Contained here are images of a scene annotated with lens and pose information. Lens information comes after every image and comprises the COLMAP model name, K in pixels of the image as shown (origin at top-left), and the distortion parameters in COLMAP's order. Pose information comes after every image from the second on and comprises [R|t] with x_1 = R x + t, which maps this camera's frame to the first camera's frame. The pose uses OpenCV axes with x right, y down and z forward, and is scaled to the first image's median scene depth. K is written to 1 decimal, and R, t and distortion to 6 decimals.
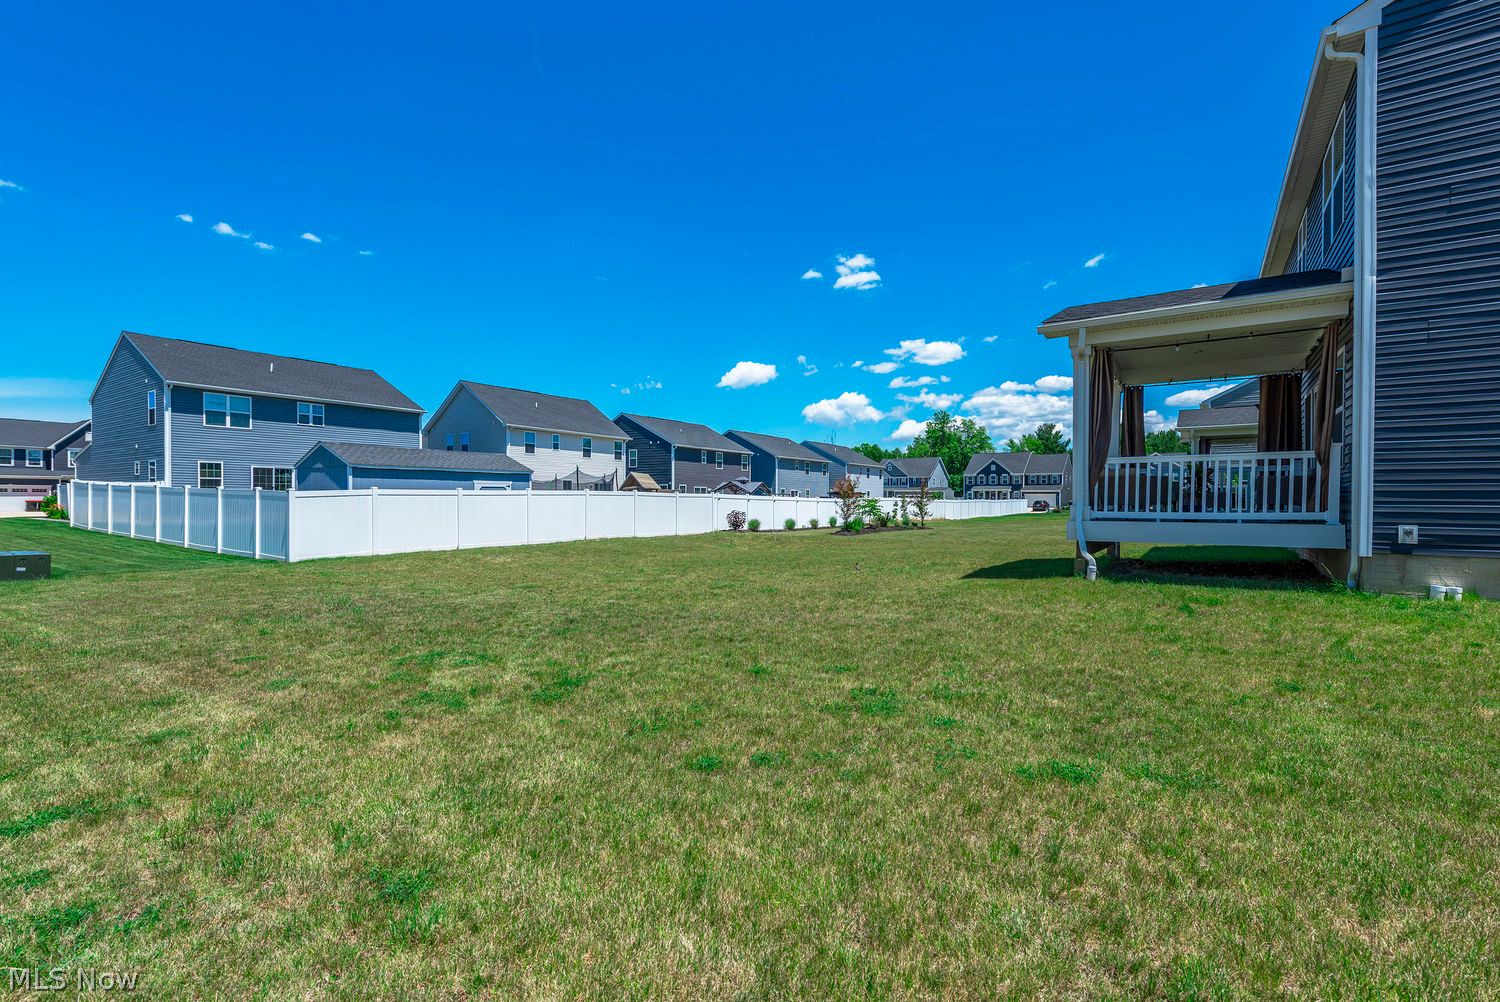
lens RADIAL K [[665.6, 0, 747.3], [0, 665.6, 513.1], [0, 0, 1]] dist [0.008437, -0.000689]
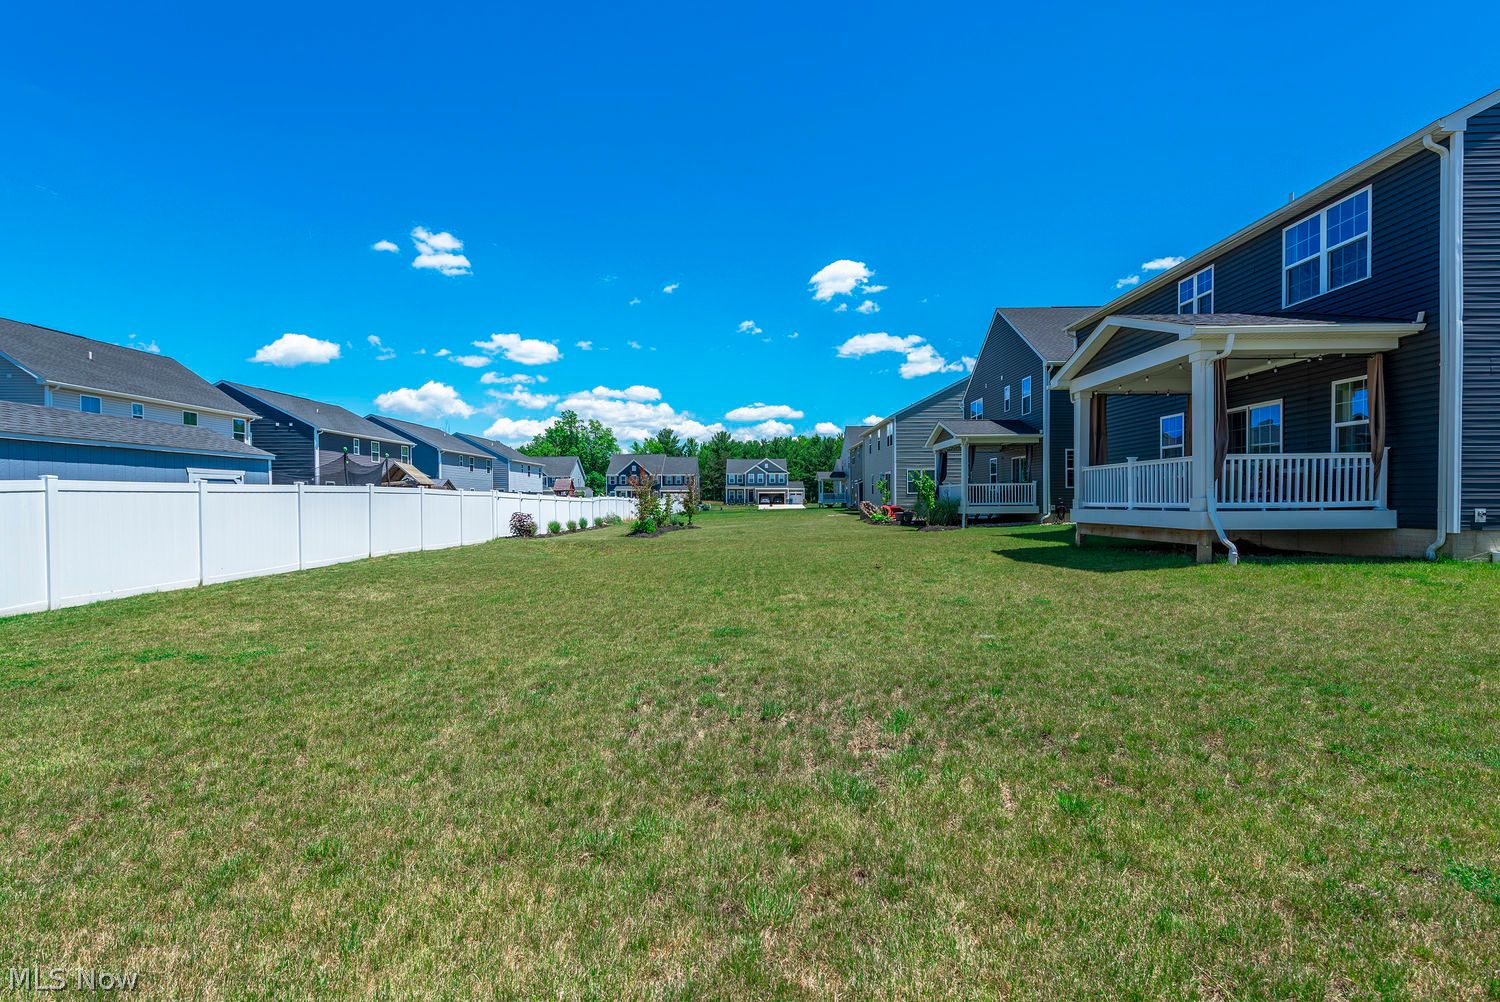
lens RADIAL K [[665.6, 0, 744.7], [0, 665.6, 511.5], [0, 0, 1]] dist [0.008437, -0.000689]
pose [[0.829593, -0.016900, 0.558113, -0.044890], [0.018665, 0.999823, 0.002532, -0.000331], [-0.558057, 0.008316, 0.829761, 0.031810]]
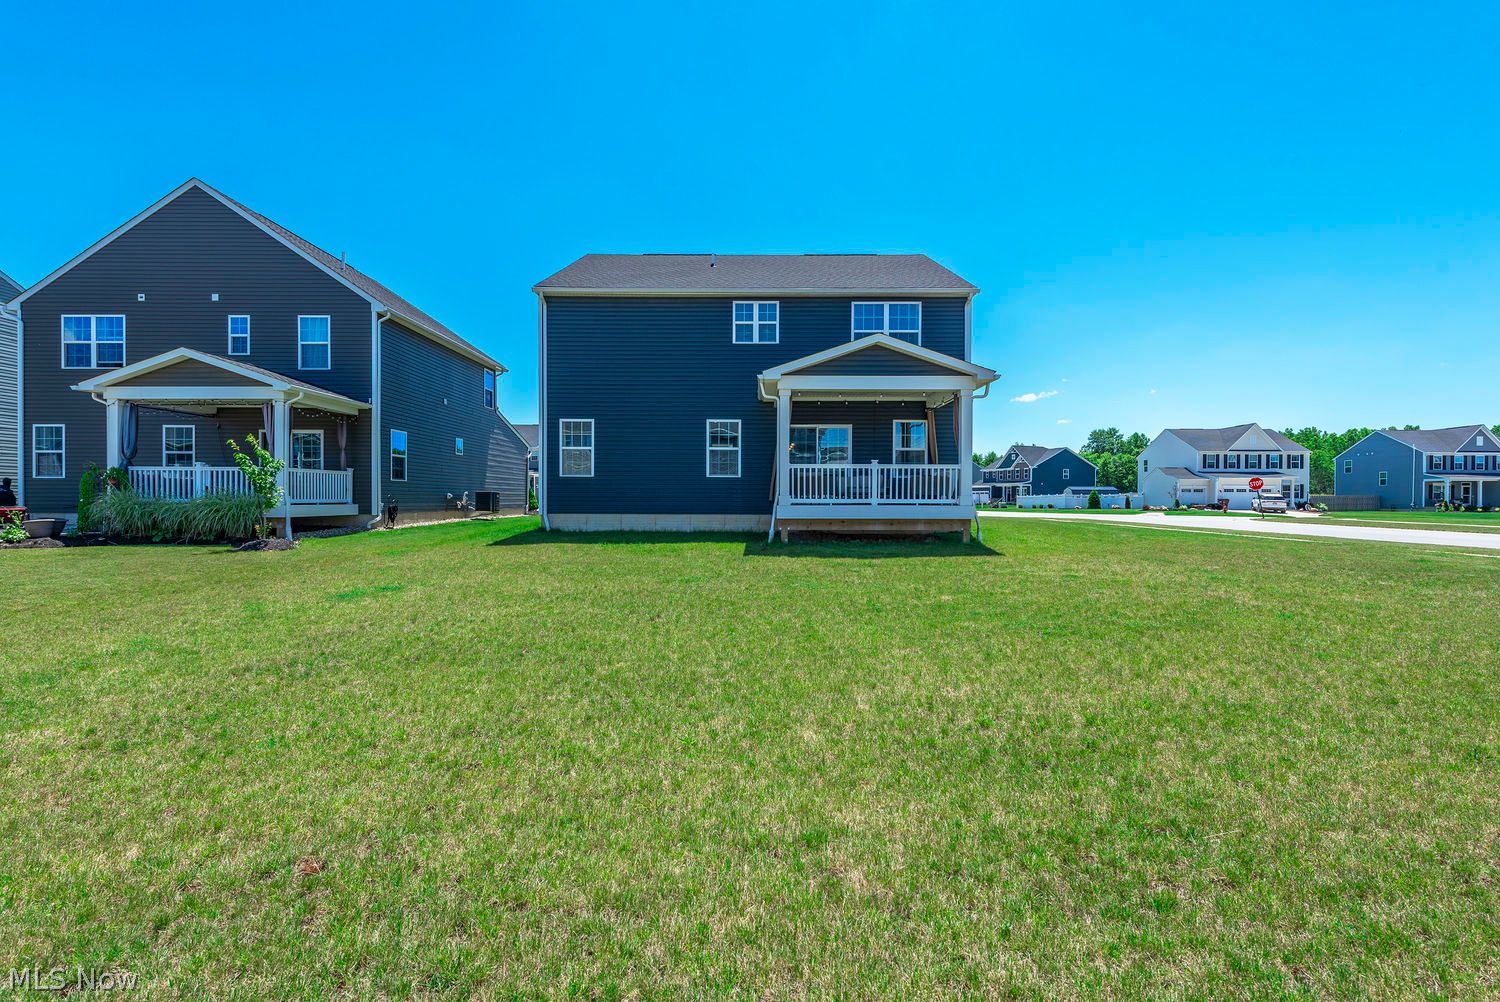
lens RADIAL K [[704.8, 0, 743.4], [0, 704.8, 500.4], [0, 0, 1]] dist [-0.000118, 0.000546]
pose [[-0.553140, -0.007237, 0.833057, -0.035179], [0.009178, 0.999849, 0.014779, -0.001570], [-0.833037, 0.015821, -0.552990, 0.124608]]
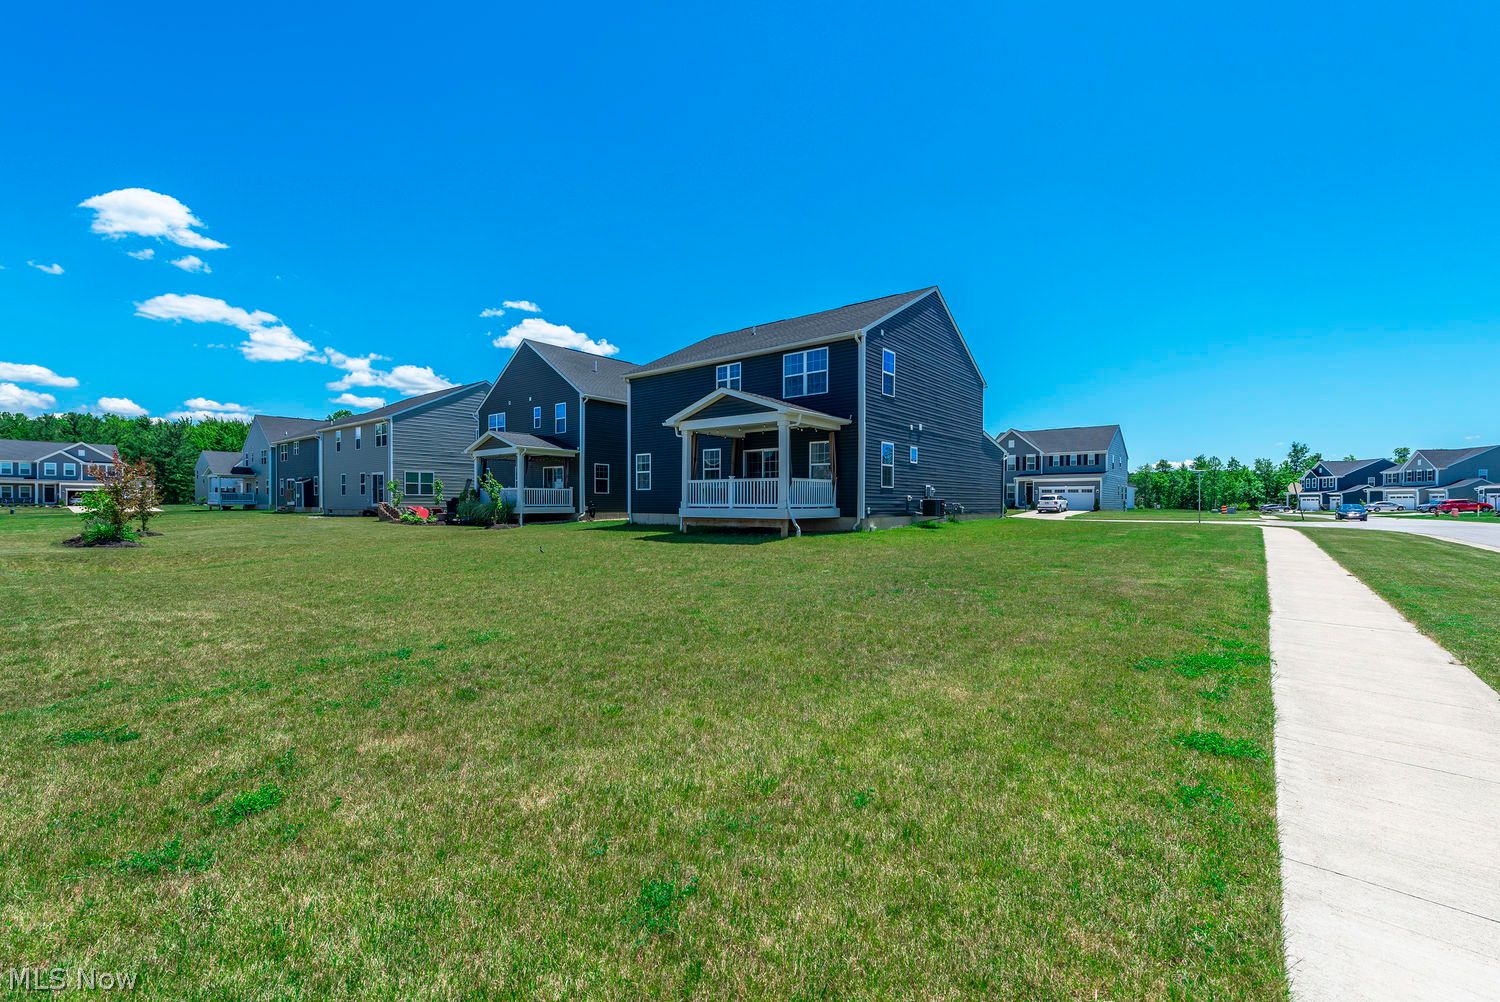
lens RADIAL K [[617.9, 0, 745.2], [0, 617.9, 508.4], [0, 0, 1]] dist [0.004026, -0.000661]
pose [[0.079616, -0.011271, 0.996762, -0.075629], [0.014911, 0.999838, 0.010115, -0.000597], [-0.996714, 0.014057, 0.079771, 0.055648]]
